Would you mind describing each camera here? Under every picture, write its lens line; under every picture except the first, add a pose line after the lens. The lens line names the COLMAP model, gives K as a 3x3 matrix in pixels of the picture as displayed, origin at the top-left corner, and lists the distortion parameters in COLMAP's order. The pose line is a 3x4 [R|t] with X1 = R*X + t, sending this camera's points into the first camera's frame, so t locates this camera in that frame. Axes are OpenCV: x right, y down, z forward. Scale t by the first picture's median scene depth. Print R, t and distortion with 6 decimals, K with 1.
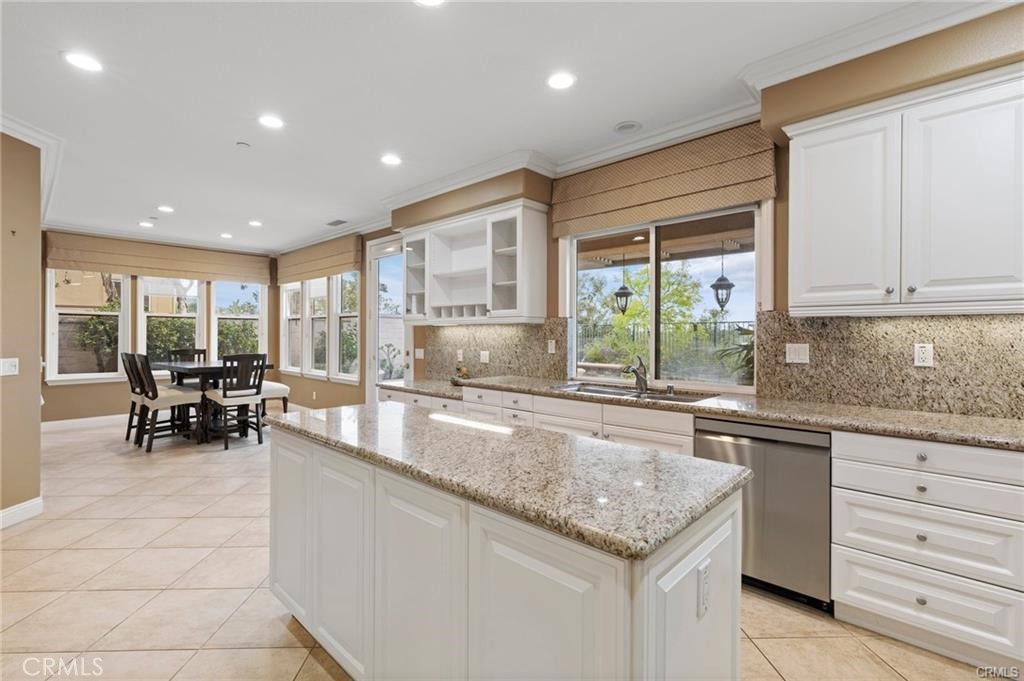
lens RADIAL K [[461.9, 0, 512.5], [0, 461.9, 334.1], [0, 0, 1]] dist [0.008845, -0.000273]
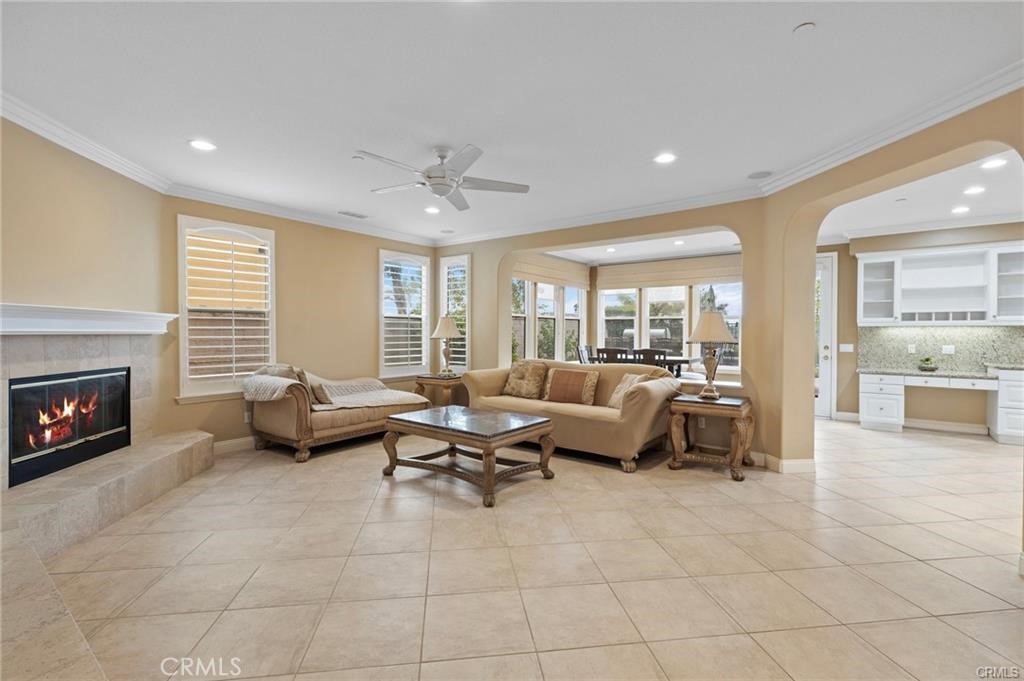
lens RADIAL K [[461.9, 0, 507.0], [0, 461.9, 337.2], [0, 0, 1]] dist [0.008845, -0.000273]
pose [[0.996488, -0.000445, 0.083734, -1.578420], [-0.000727, 0.999902, 0.013965, -0.005958], [-0.083732, -0.013977, 0.996390, -0.280421]]
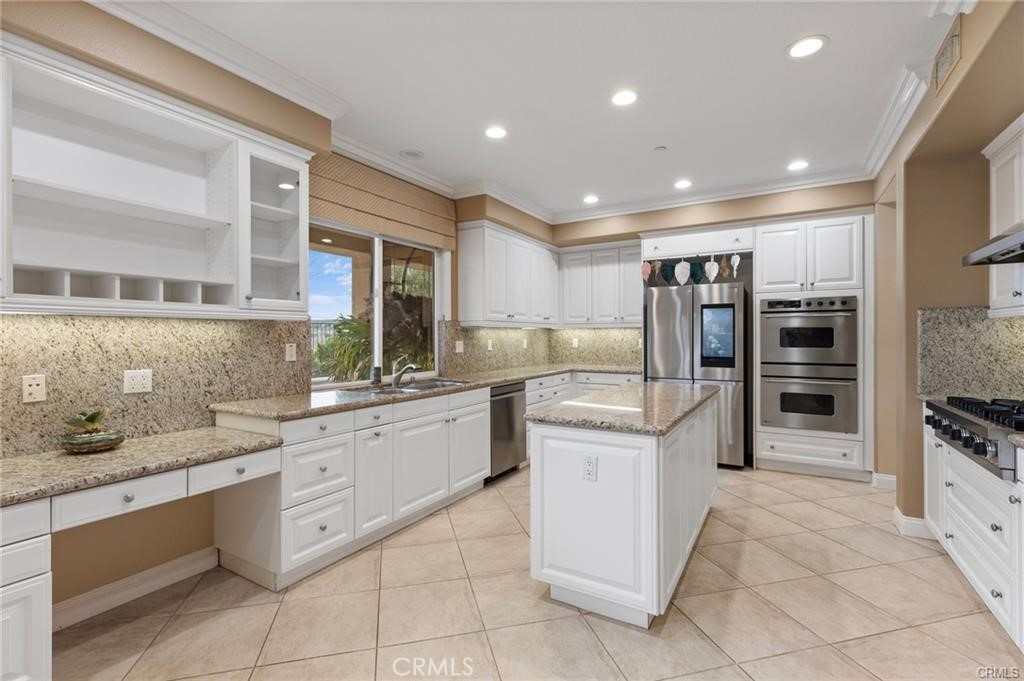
lens RADIAL K [[461.9, 0, 509.4], [0, 461.9, 331.7], [0, 0, 1]] dist [0.008845, -0.000273]
pose [[-0.207681, 0.008538, 0.978159, -0.689793], [0.001767, 0.999964, -0.008353, 0.000309], [-0.978195, -0.000007, -0.207689, 0.755114]]
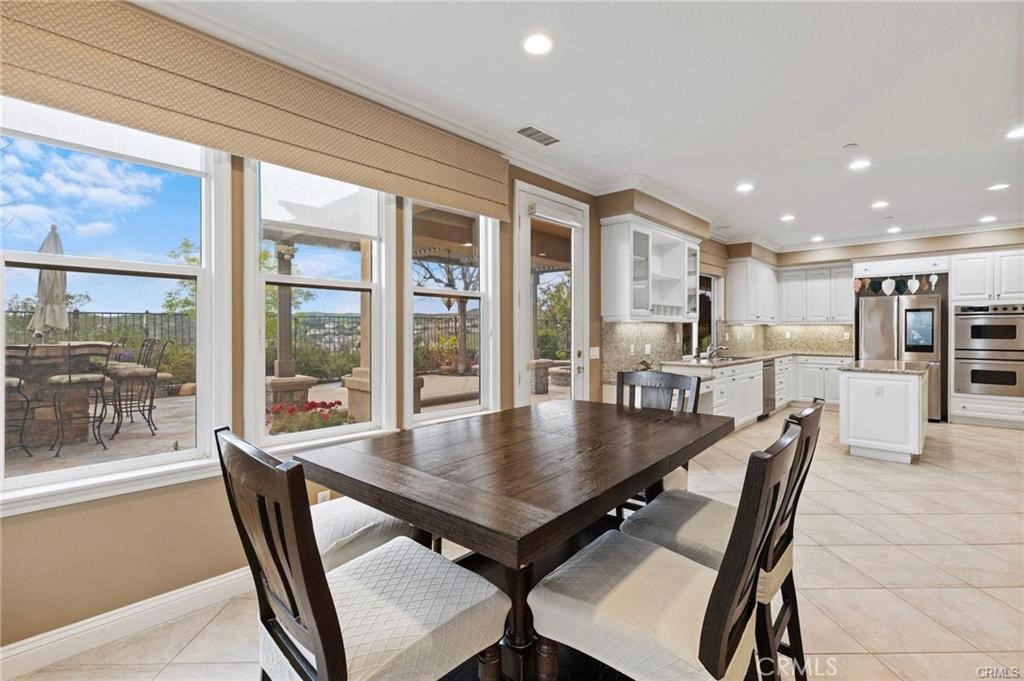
lens RADIAL K [[461.9, 0, 510.1], [0, 461.9, 328.8], [0, 0, 1]] dist [0.008845, -0.000273]
pose [[0.008306, 0.000744, 0.999965, -1.329846], [-0.001084, 0.999999, -0.000735, -0.002041], [-0.999965, -0.001078, 0.008307, 1.434838]]
